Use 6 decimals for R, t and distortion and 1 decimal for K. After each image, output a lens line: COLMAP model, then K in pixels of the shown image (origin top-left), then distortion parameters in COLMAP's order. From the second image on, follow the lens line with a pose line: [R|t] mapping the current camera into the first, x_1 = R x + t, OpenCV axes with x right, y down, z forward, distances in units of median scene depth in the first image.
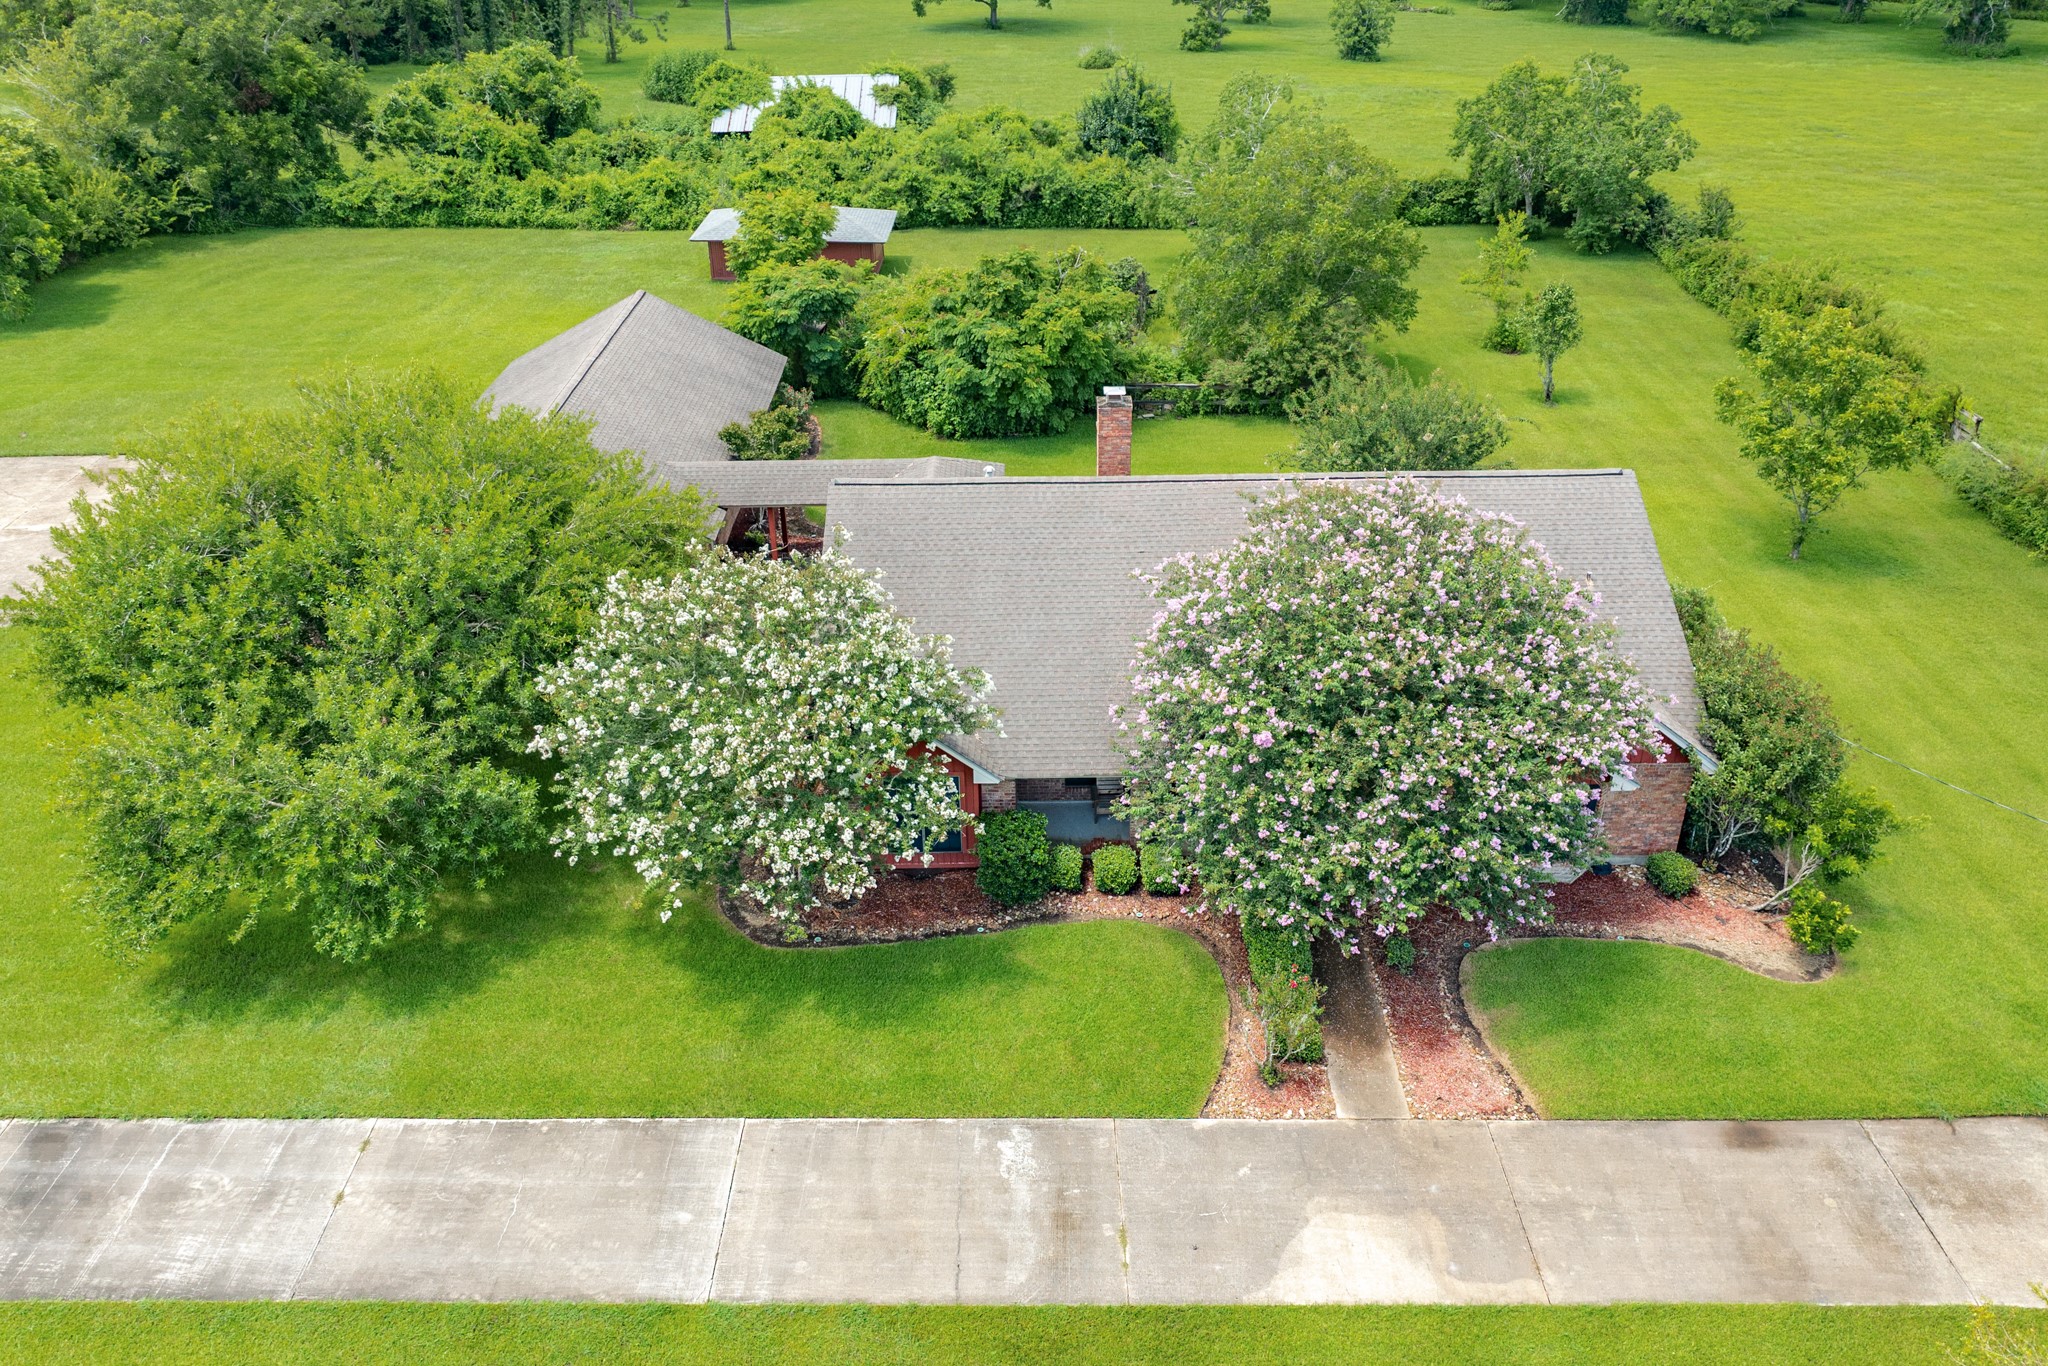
lens RADIAL K [[1559.5, 0, 1024.0], [0, 1559.5, 683.0], [0, 0, 1]] dist [-0.002397, -0.004304]
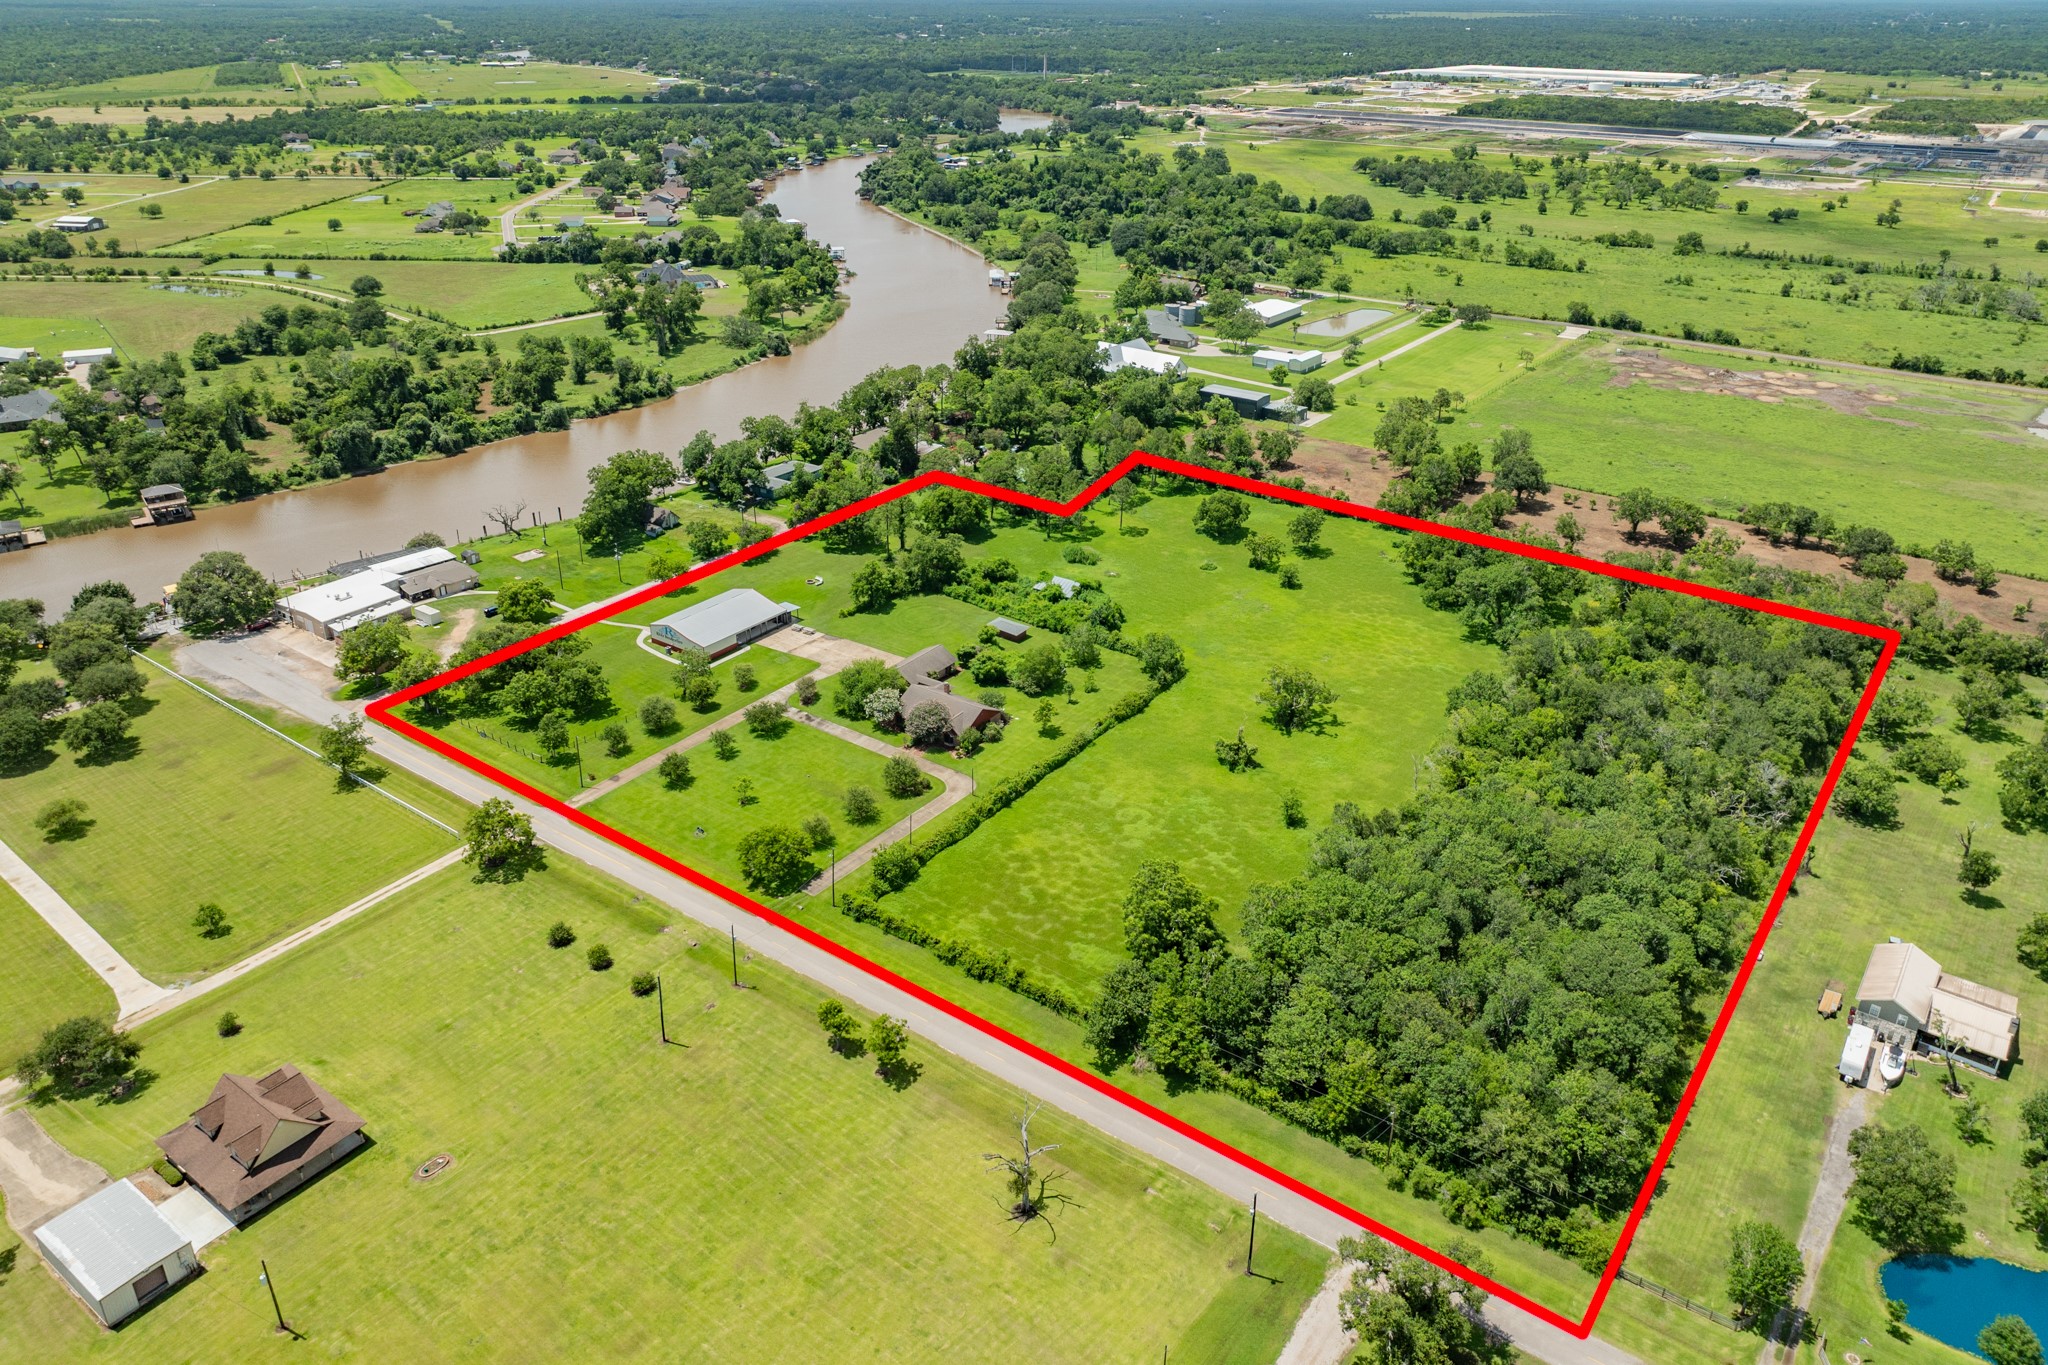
lens RADIAL K [[1422.8, 0, 1024.0], [0, 1422.8, 682.5], [0, 0, 1]] dist [0.000327, 0.001685]
pose [[0.809572, 0.274637, -0.518814, 2.456026], [-0.300150, 0.953204, 0.036223, -0.332472], [0.504484, 0.126397, 0.854119, -2.995500]]
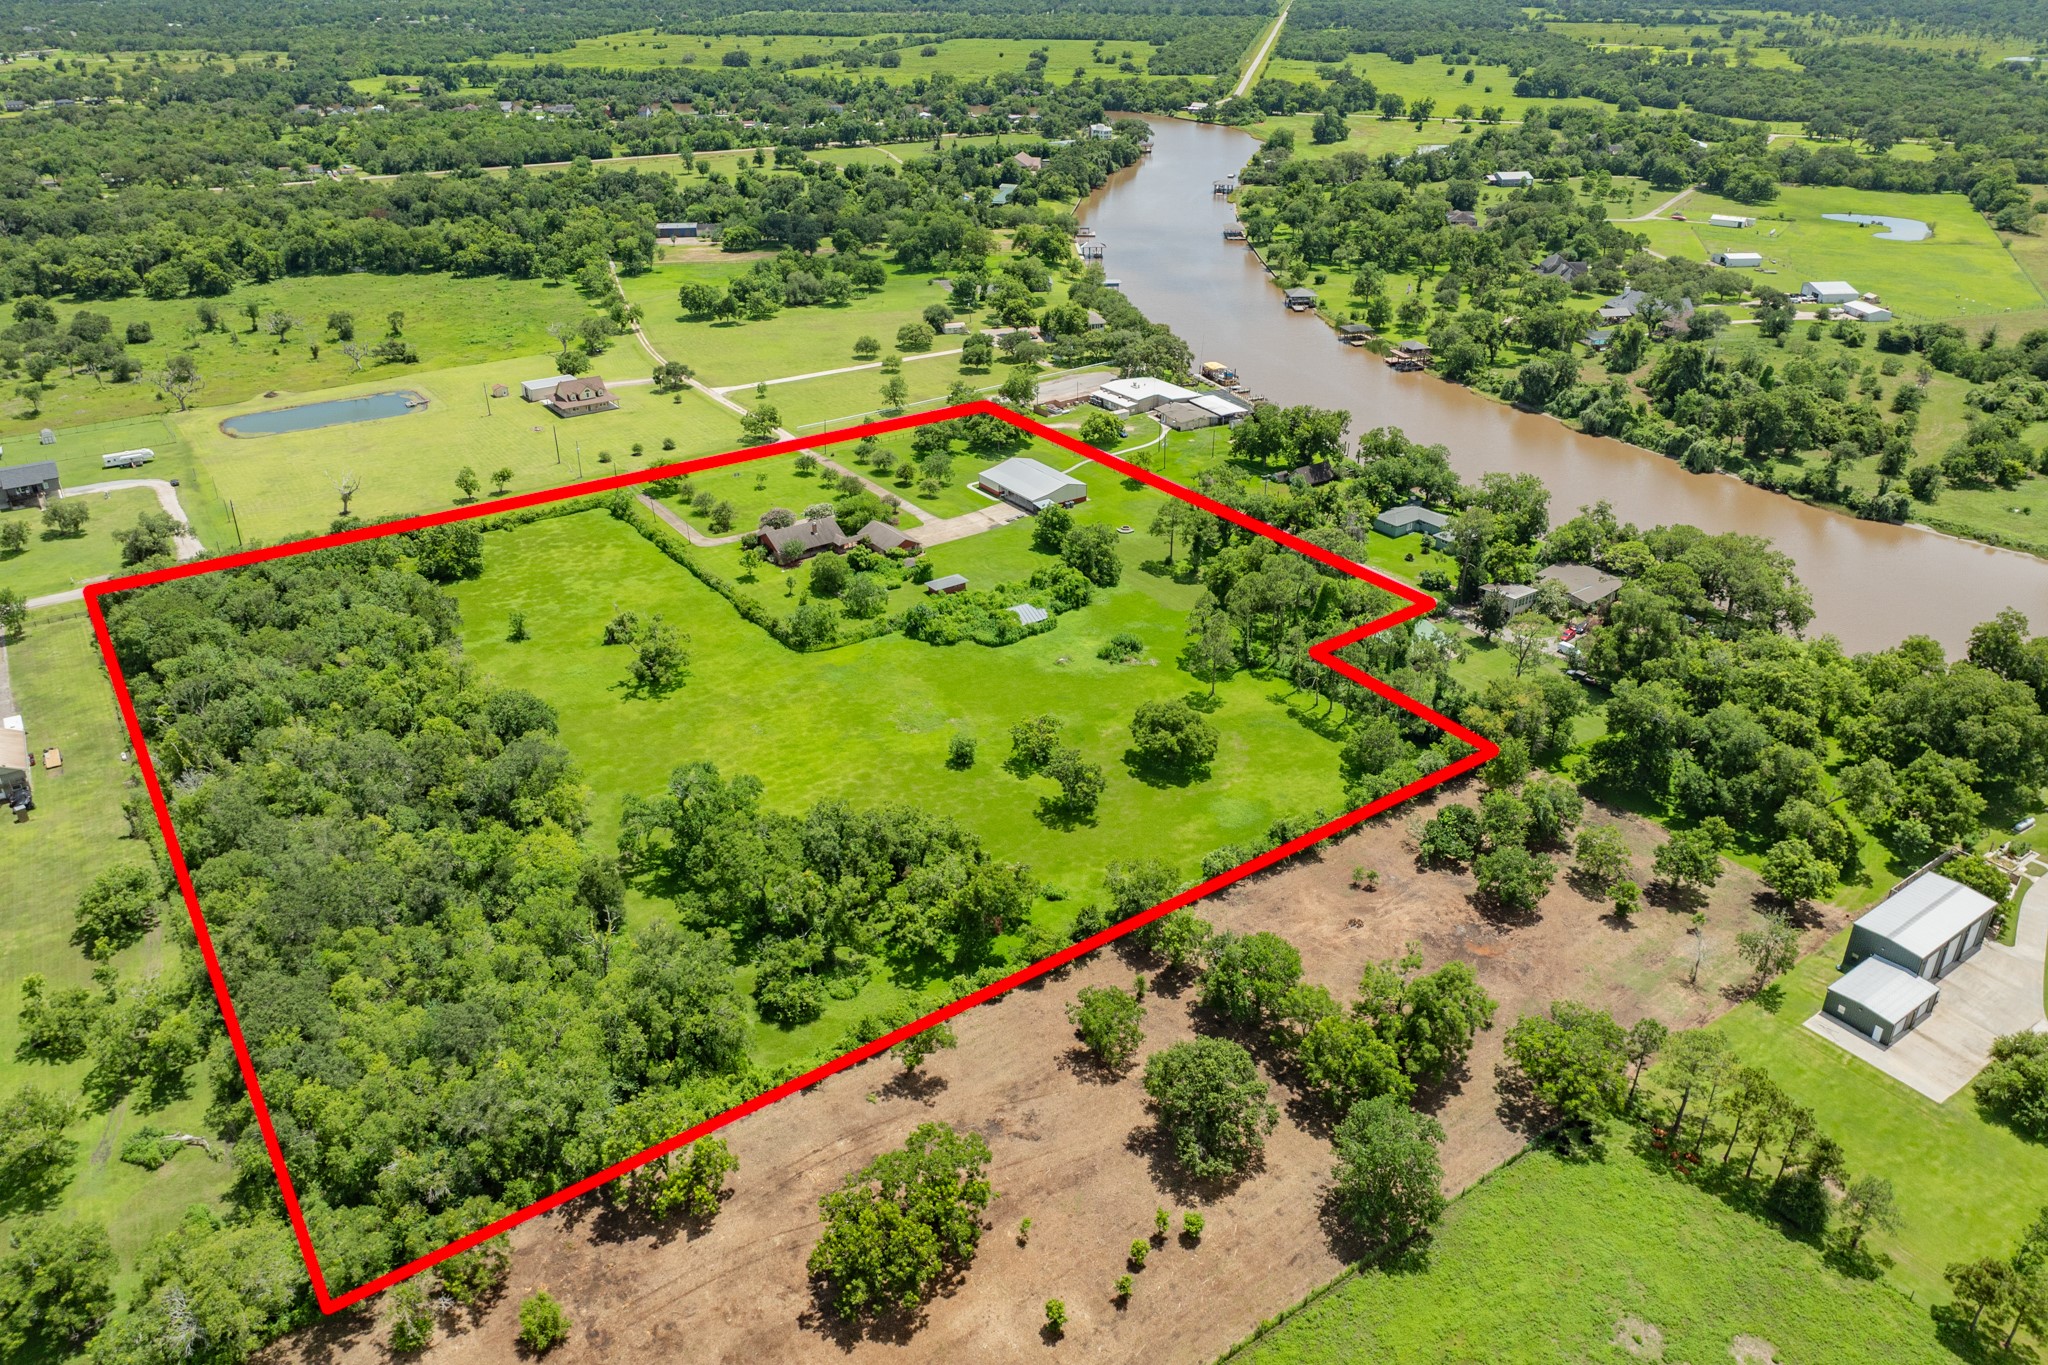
lens RADIAL K [[1422.8, 0, 1024.0], [0, 1422.8, 682.5], [0, 0, 1]] dist [0.000327, 0.001685]
pose [[-0.816416, 0.282262, -0.503779, 2.198678], [-0.274222, 0.578256, 0.768390, -3.997214], [0.508200, 0.765473, -0.394694, 3.473986]]
